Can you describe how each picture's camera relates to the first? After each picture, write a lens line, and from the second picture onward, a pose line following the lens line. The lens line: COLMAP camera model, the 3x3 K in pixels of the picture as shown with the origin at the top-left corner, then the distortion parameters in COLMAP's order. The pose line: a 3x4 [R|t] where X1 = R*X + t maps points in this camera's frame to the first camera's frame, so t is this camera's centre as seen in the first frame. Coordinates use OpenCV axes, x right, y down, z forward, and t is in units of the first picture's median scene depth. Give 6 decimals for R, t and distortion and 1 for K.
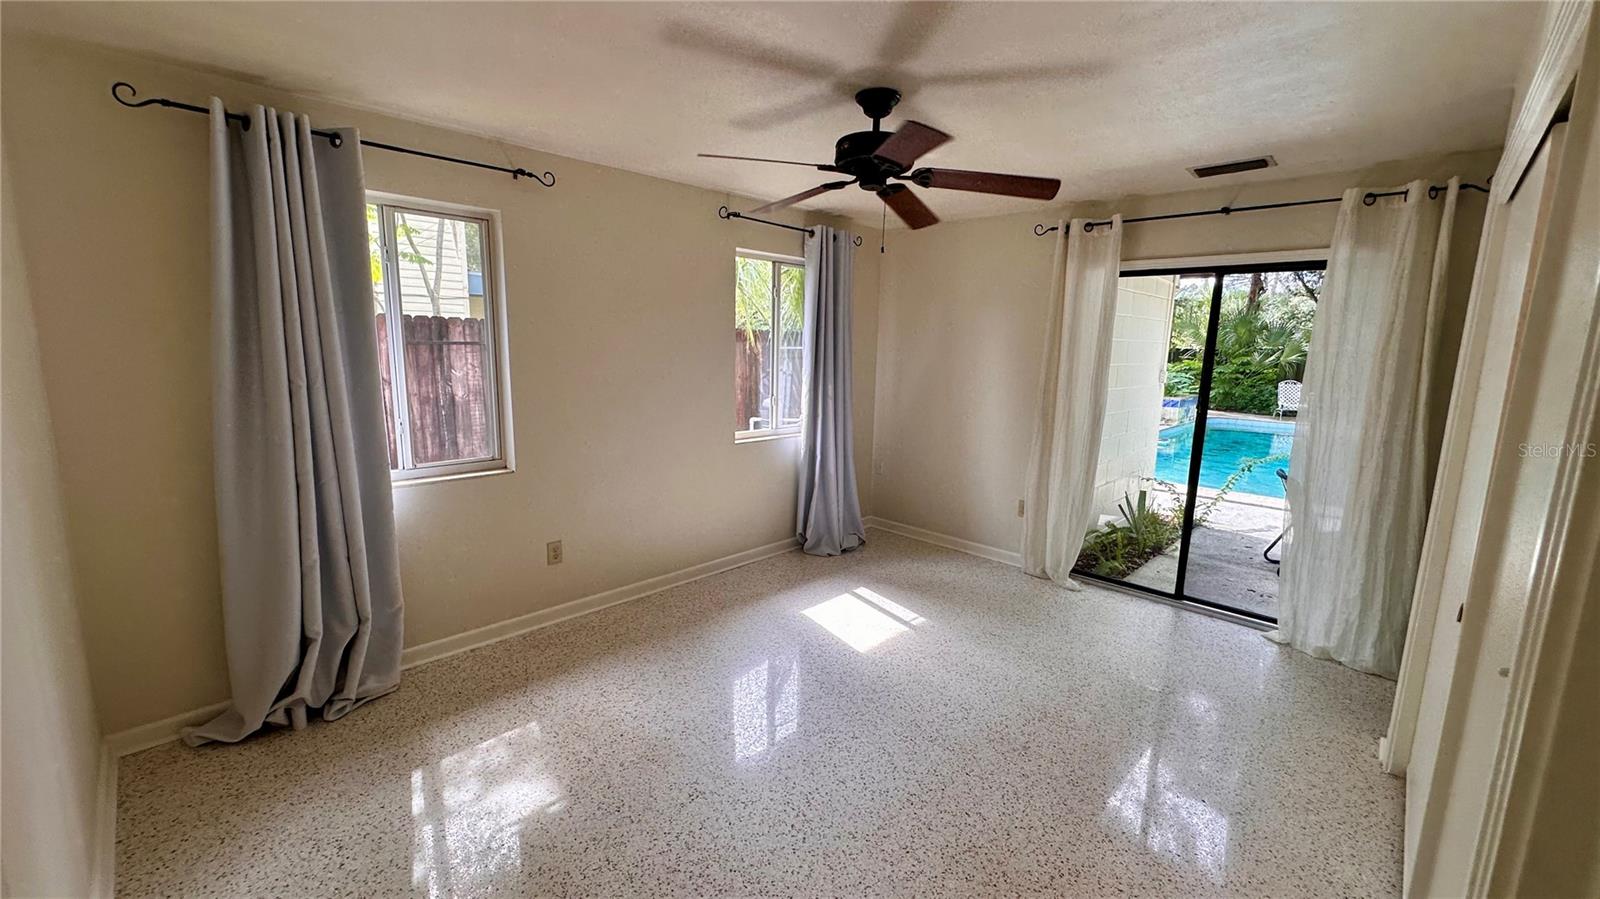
lens RADIAL K [[646.4, 0, 797.9], [0, 646.4, 439.5], [0, 0, 1]] dist [-0.000767, 0.000105]
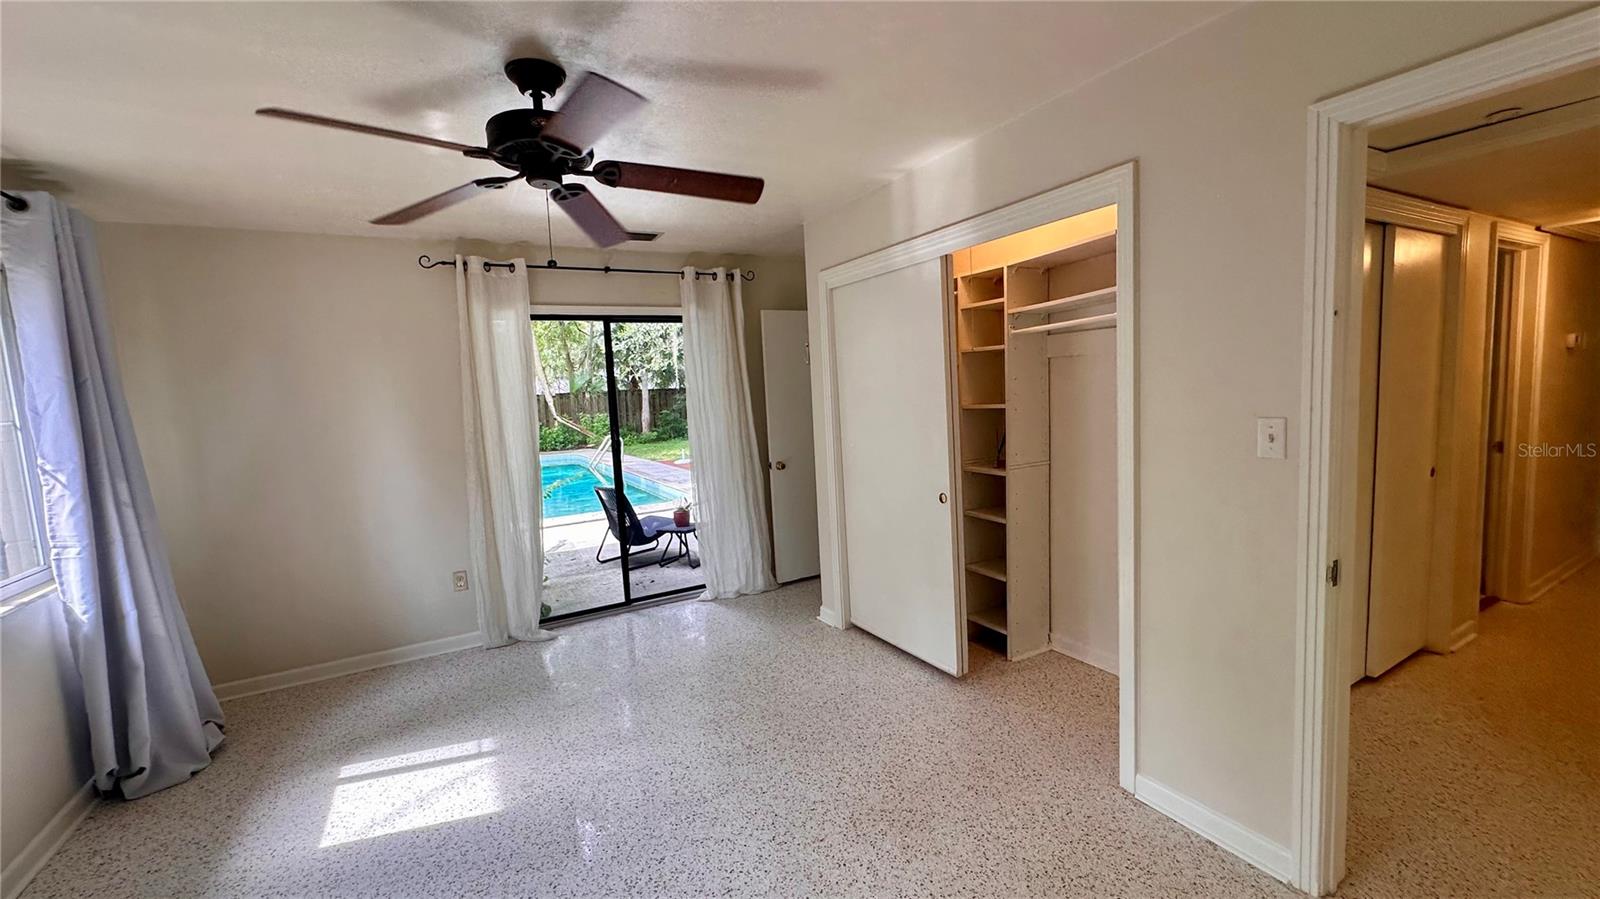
lens RADIAL K [[640.1, 0, 800.4], [0, 640.1, 446.7], [0, 0, 1]] dist [-0.002606, 0.000314]
pose [[0.278690, -0.126144, 0.952061, -0.359951], [0.202810, 0.976710, 0.070042, -0.040815], [-0.938723, 0.173568, 0.297782, 0.331415]]
